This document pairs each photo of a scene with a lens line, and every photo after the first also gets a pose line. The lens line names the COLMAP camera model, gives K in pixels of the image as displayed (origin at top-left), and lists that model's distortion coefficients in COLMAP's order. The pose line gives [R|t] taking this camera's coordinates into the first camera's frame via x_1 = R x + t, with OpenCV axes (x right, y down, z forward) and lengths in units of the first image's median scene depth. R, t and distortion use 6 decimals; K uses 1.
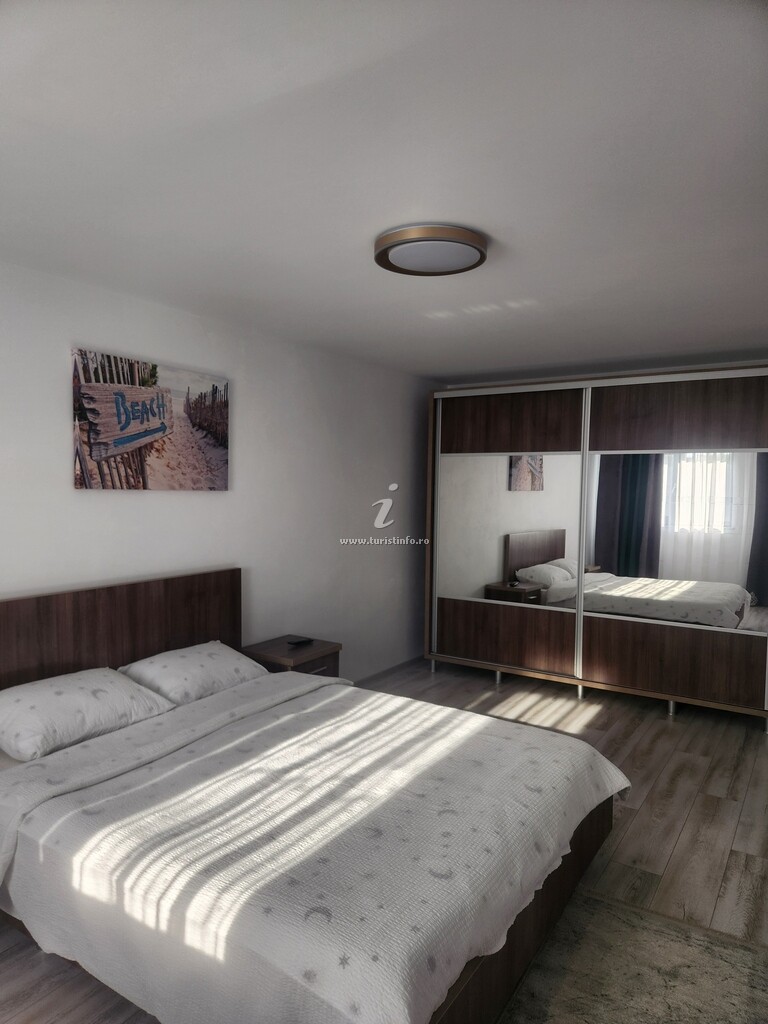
lens RADIAL K [[697.8, 0, 372.4], [0, 697.8, 512.9], [0, 0, 1]] dist [0.066827, -0.070142]
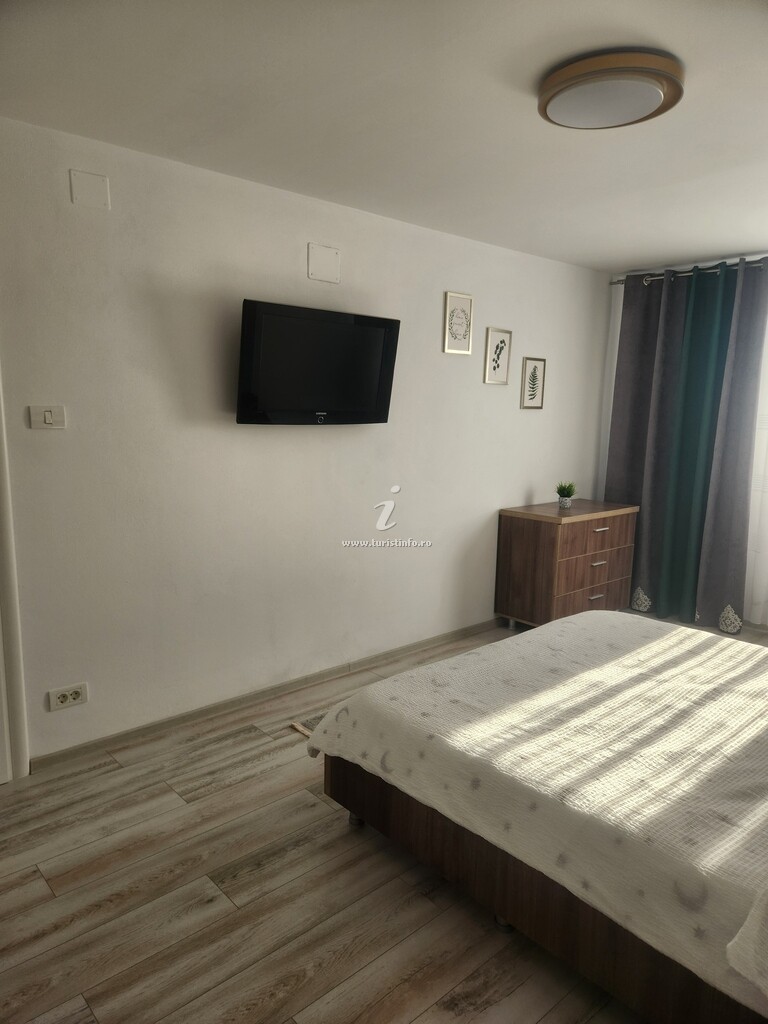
lens RADIAL K [[697.8, 0, 372.4], [0, 697.8, 512.9], [0, 0, 1]] dist [0.066827, -0.070142]
pose [[-0.963484, -0.061864, 0.260522, 0.072586], [-0.011171, 0.981385, 0.191728, -0.041835], [-0.267533, 0.181816, -0.946239, 1.493803]]
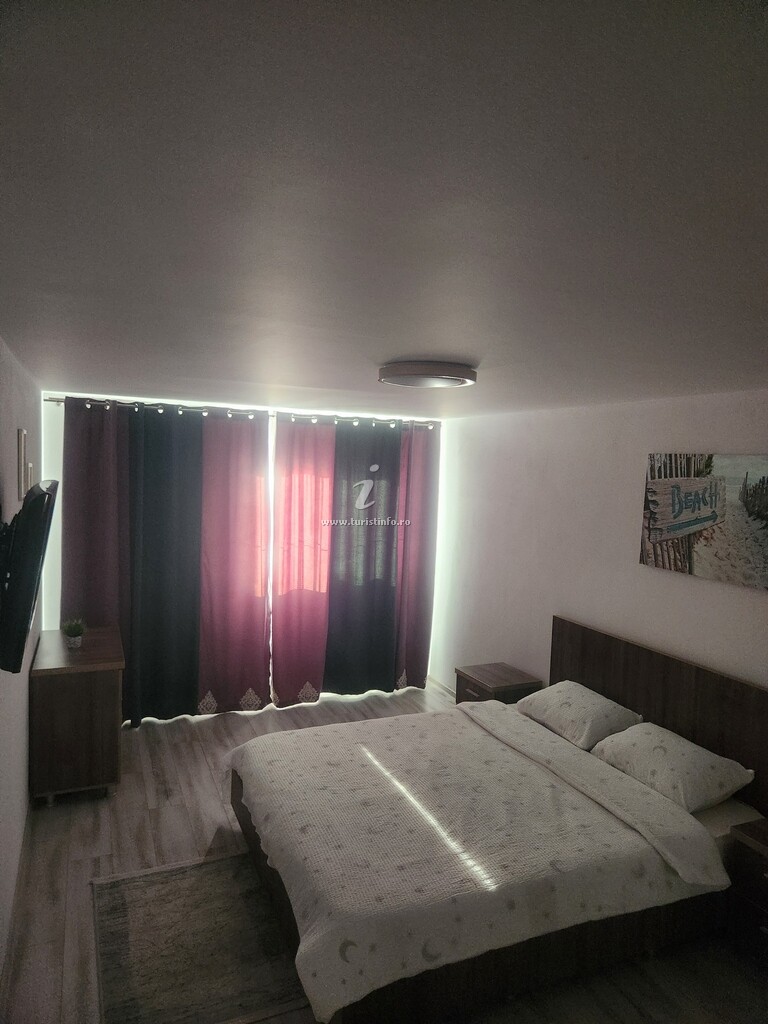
lens RADIAL K [[681.8, 0, 403.0], [0, 681.8, 509.5], [0, 0, 1]] dist [0.077893, -0.064751]
pose [[-0.542023, 0.026206, -0.839955, 0.801581], [-0.073915, 0.994153, 0.078714, -0.186037], [0.837107, 0.104750, -0.536917, 1.225711]]
